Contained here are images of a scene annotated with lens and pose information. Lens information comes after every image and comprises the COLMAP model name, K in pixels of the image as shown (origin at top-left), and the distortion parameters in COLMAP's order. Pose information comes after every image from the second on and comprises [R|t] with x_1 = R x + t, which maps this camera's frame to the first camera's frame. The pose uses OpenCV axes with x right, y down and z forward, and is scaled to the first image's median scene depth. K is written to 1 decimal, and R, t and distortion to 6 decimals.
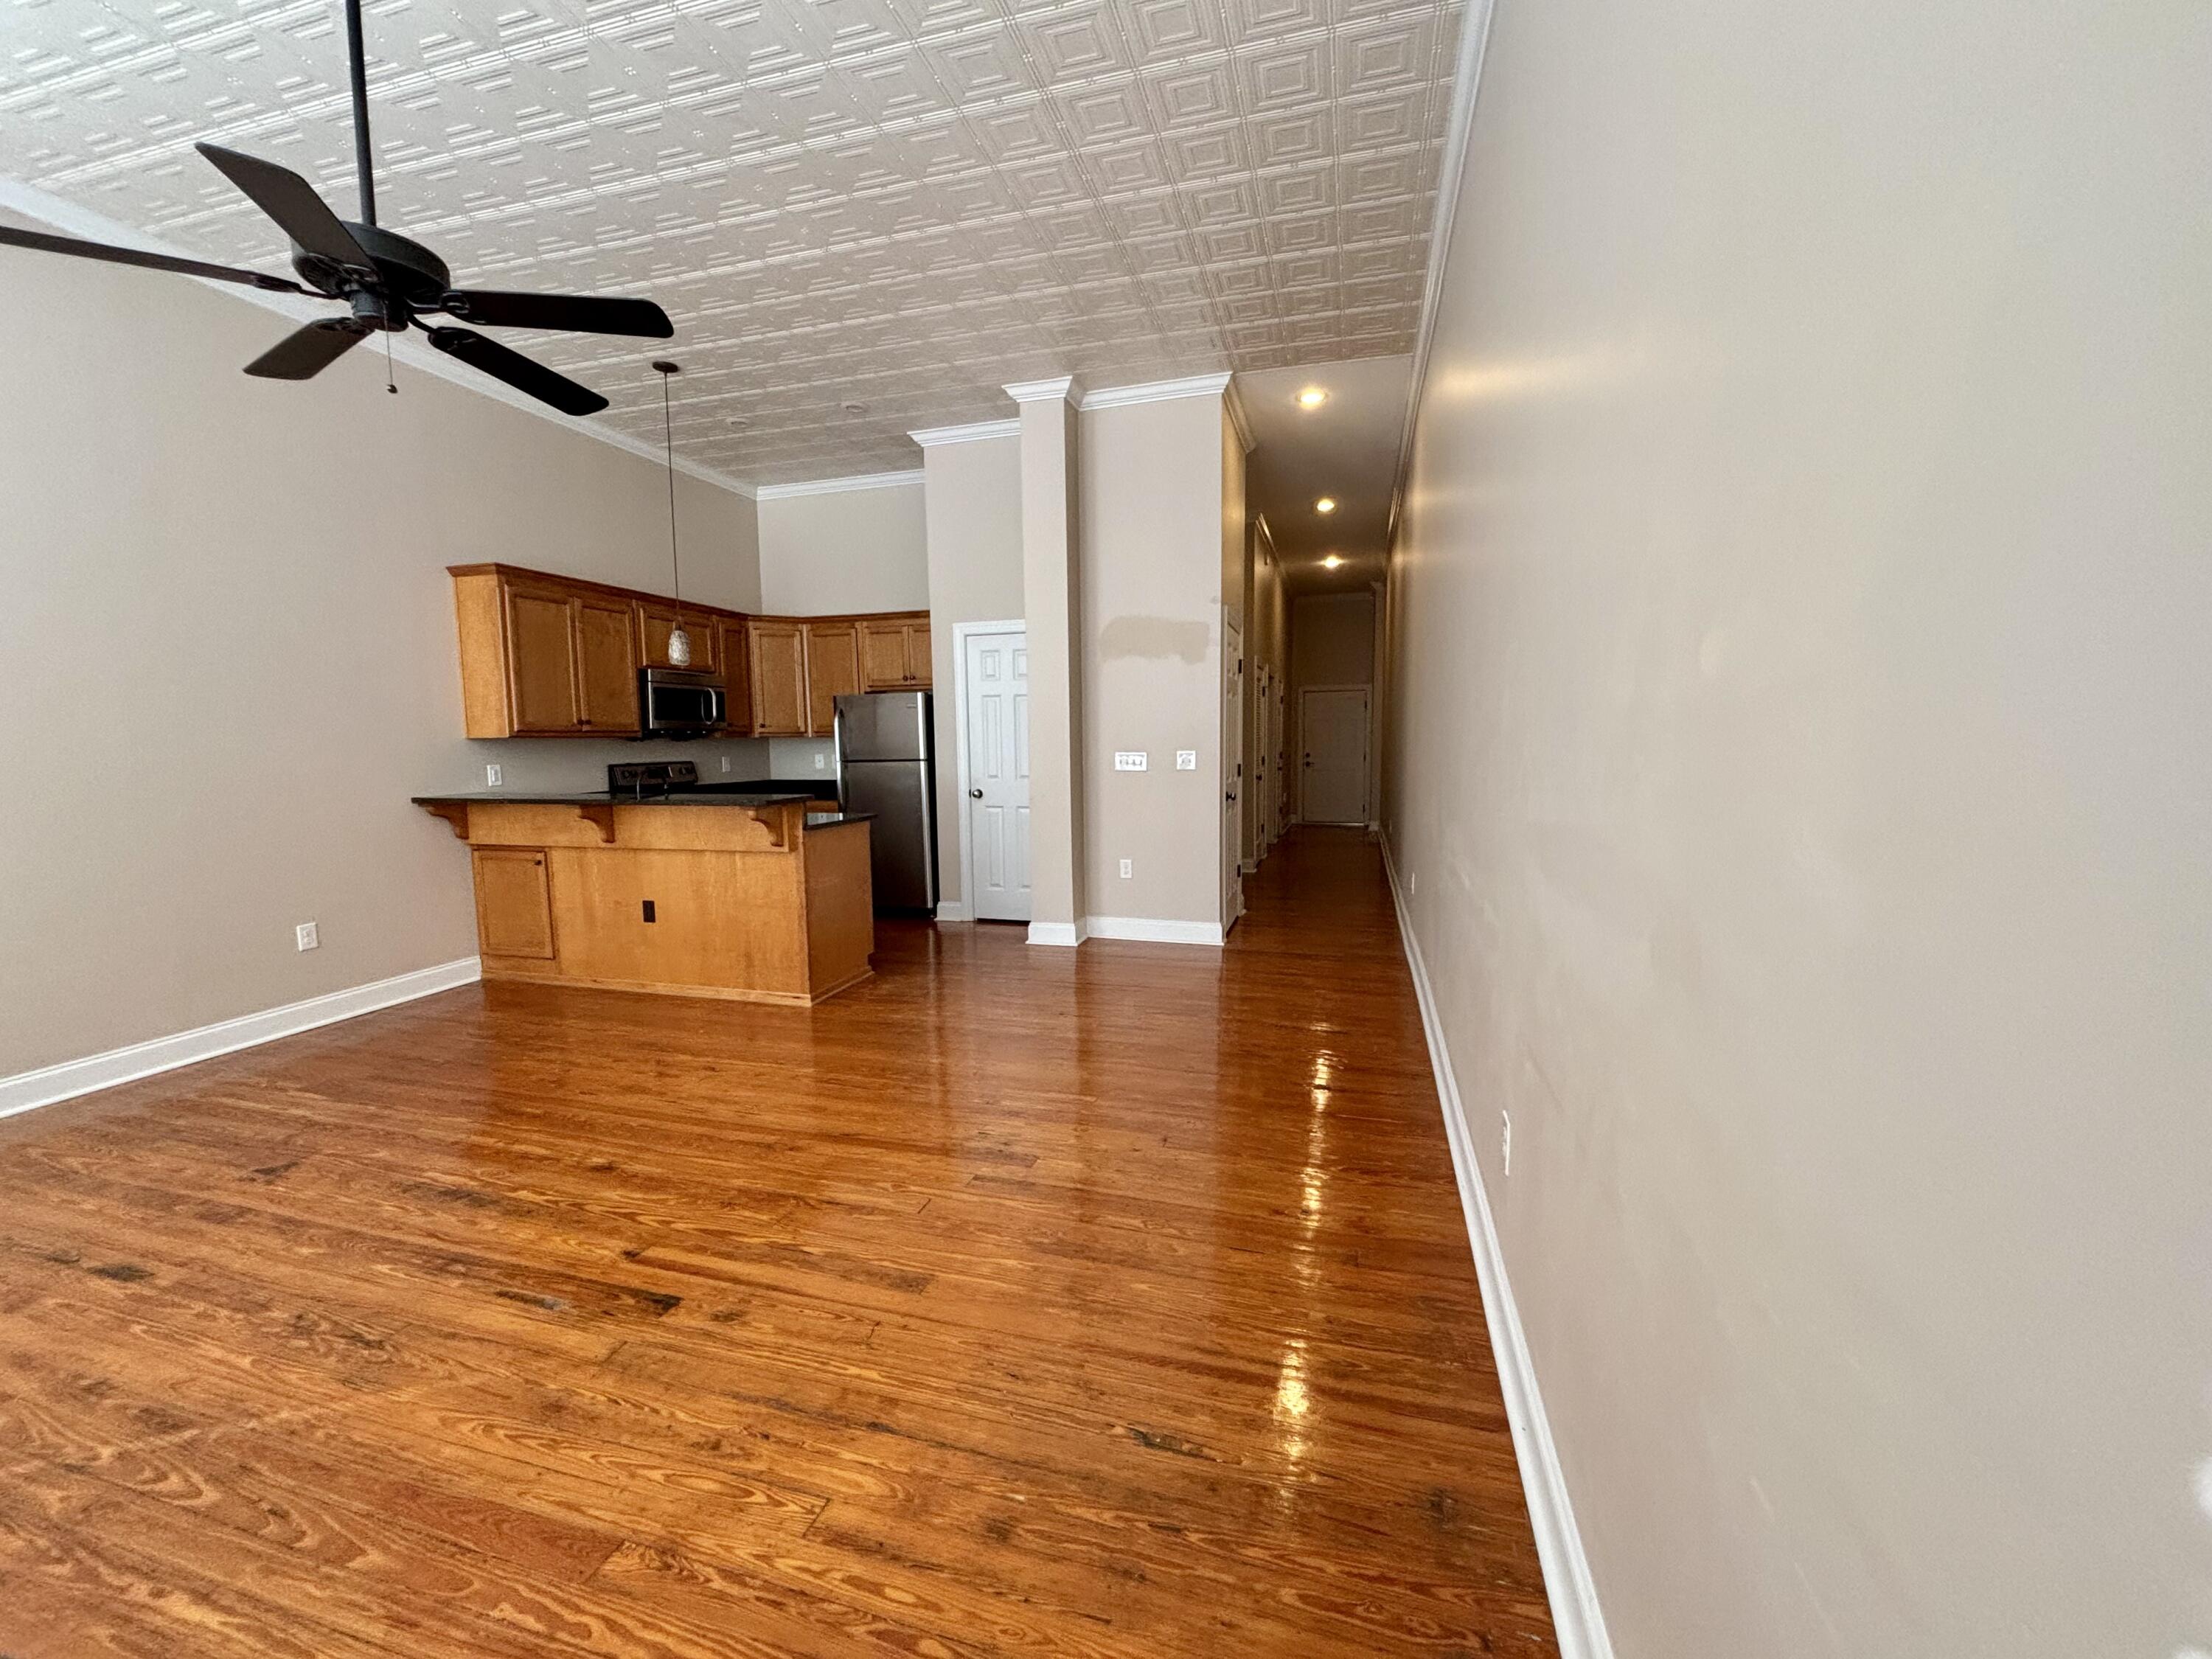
lens RADIAL K [[884.8, 0, 1106.4], [0, 884.8, 826.3], [0, 0, 1]] dist [0.015087, -0.006919]
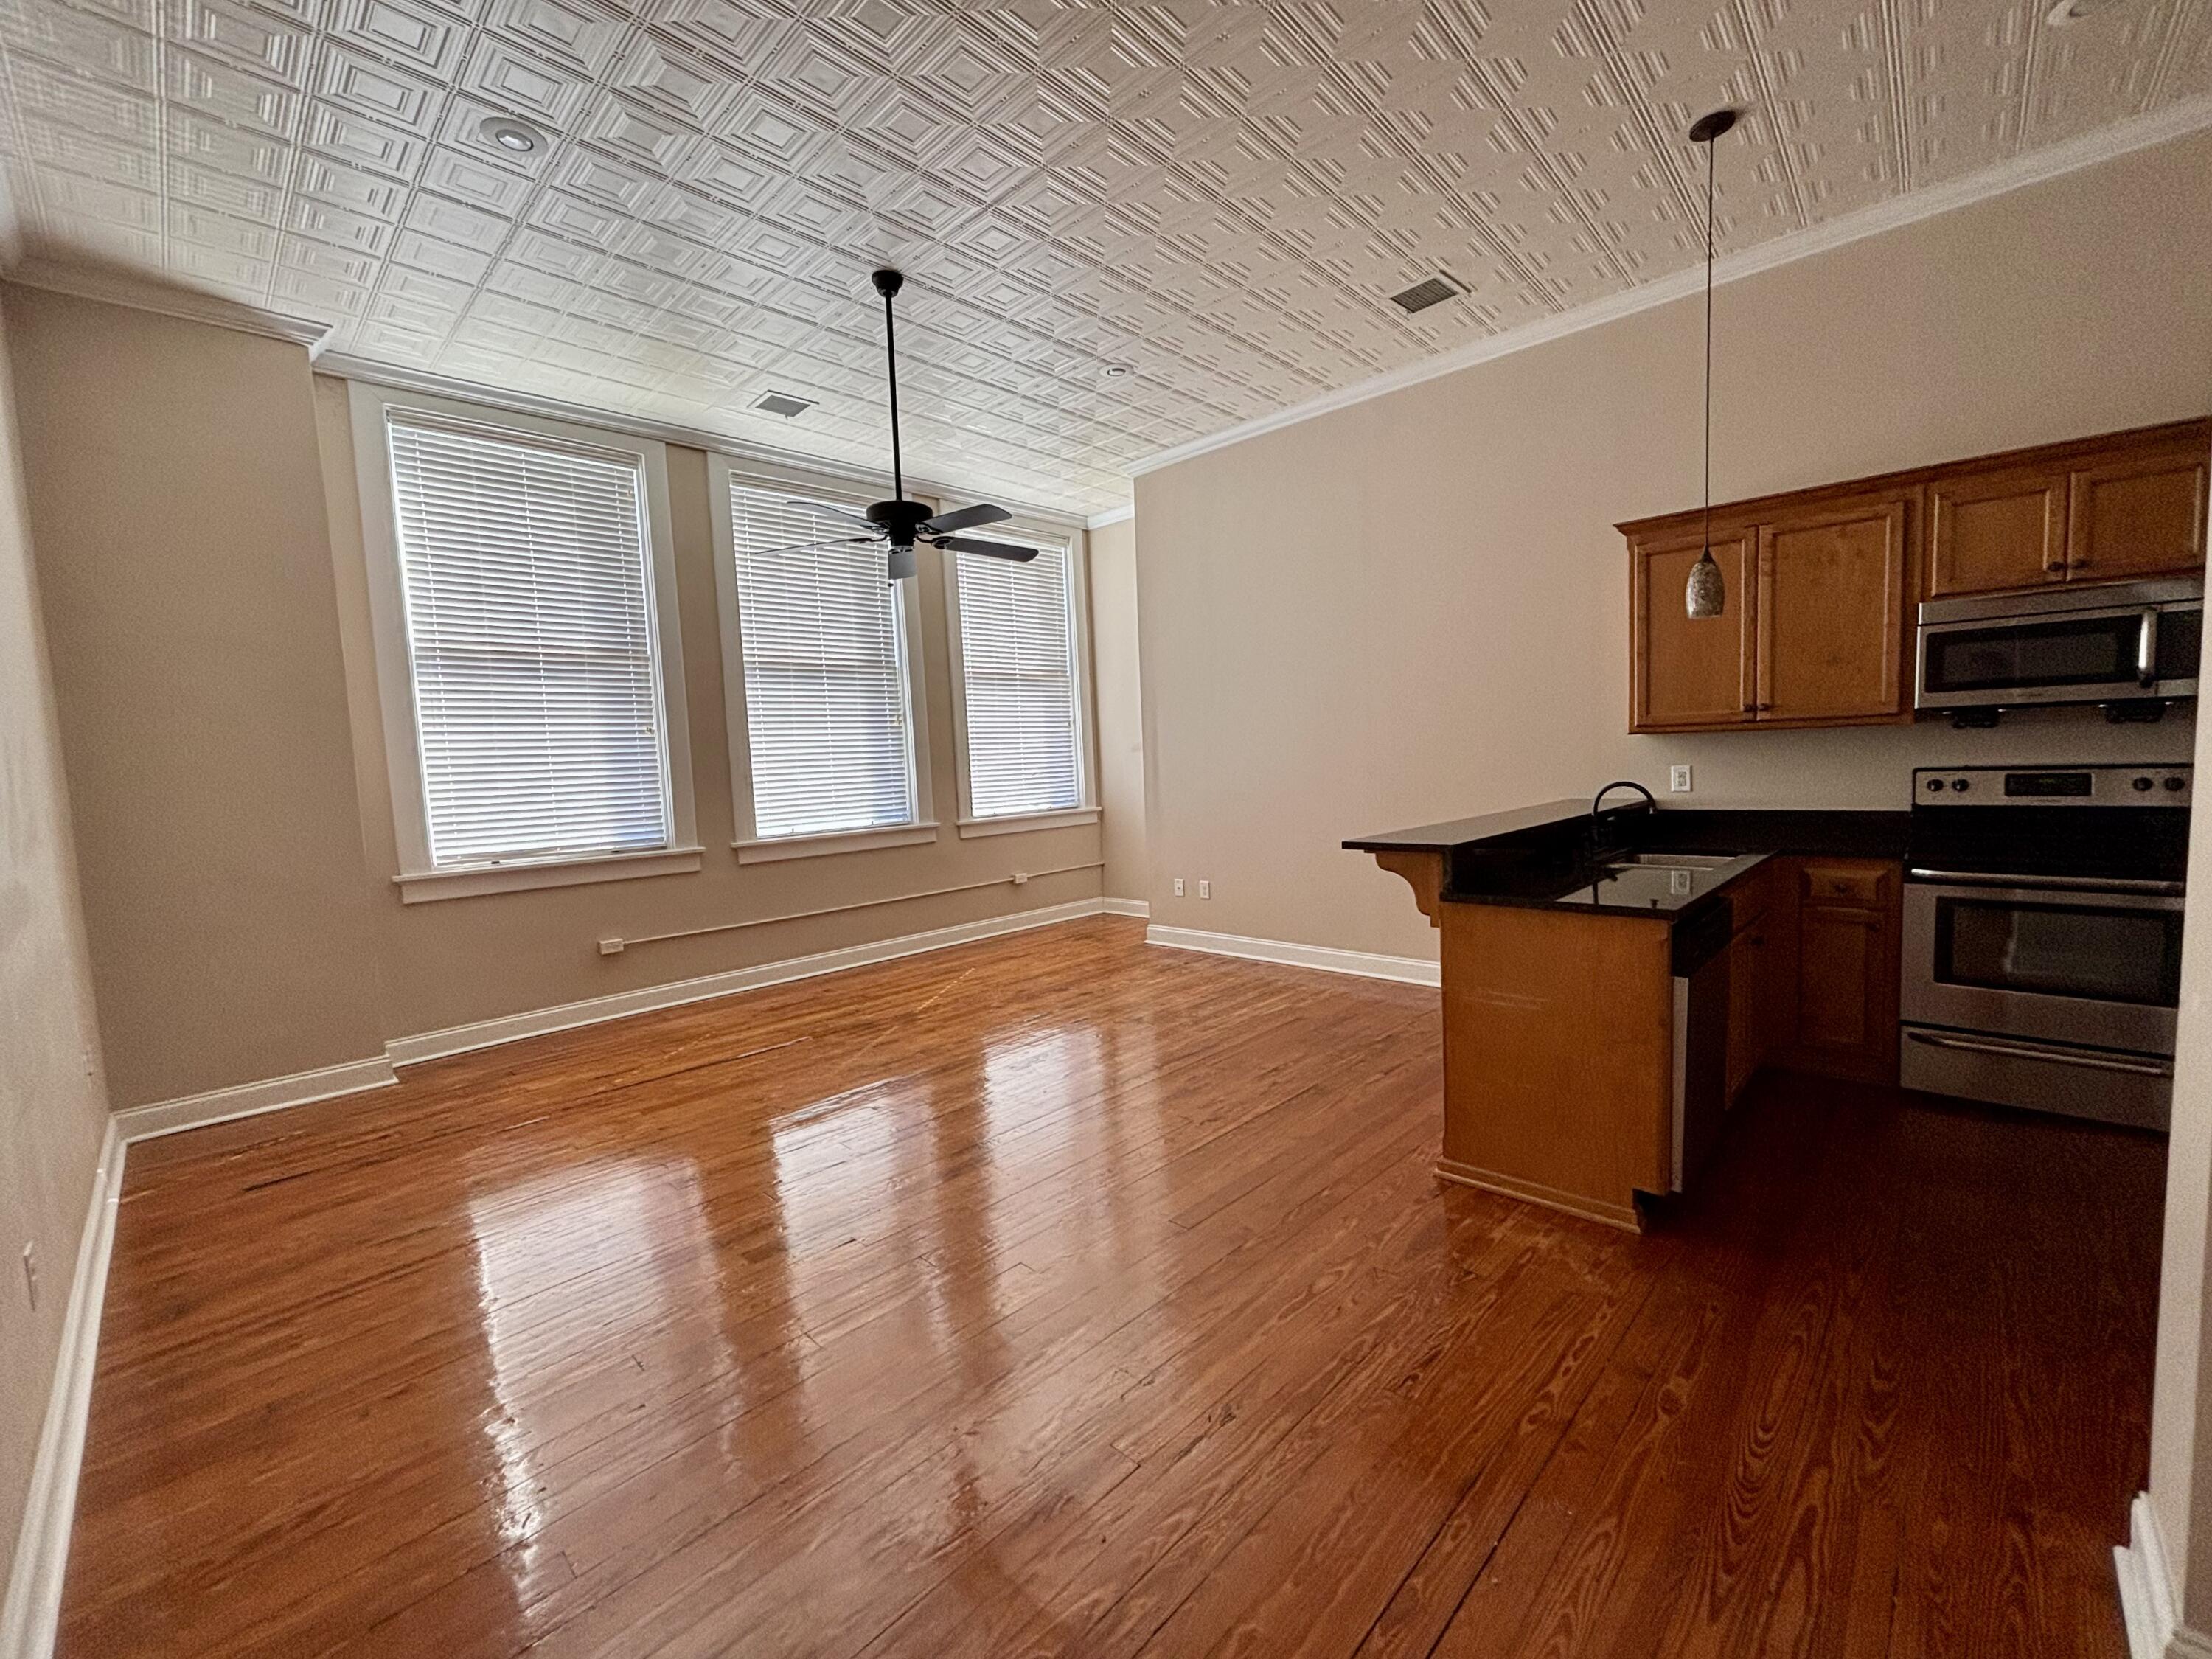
lens RADIAL K [[884.8, 0, 1106.4], [0, 884.8, 826.3], [0, 0, 1]] dist [0.015087, -0.006919]
pose [[-0.464966, 0.106796, -0.878864, 0.390198], [-0.038632, 0.989305, 0.140655, -0.157172], [0.884485, 0.099352, -0.455867, 1.324560]]
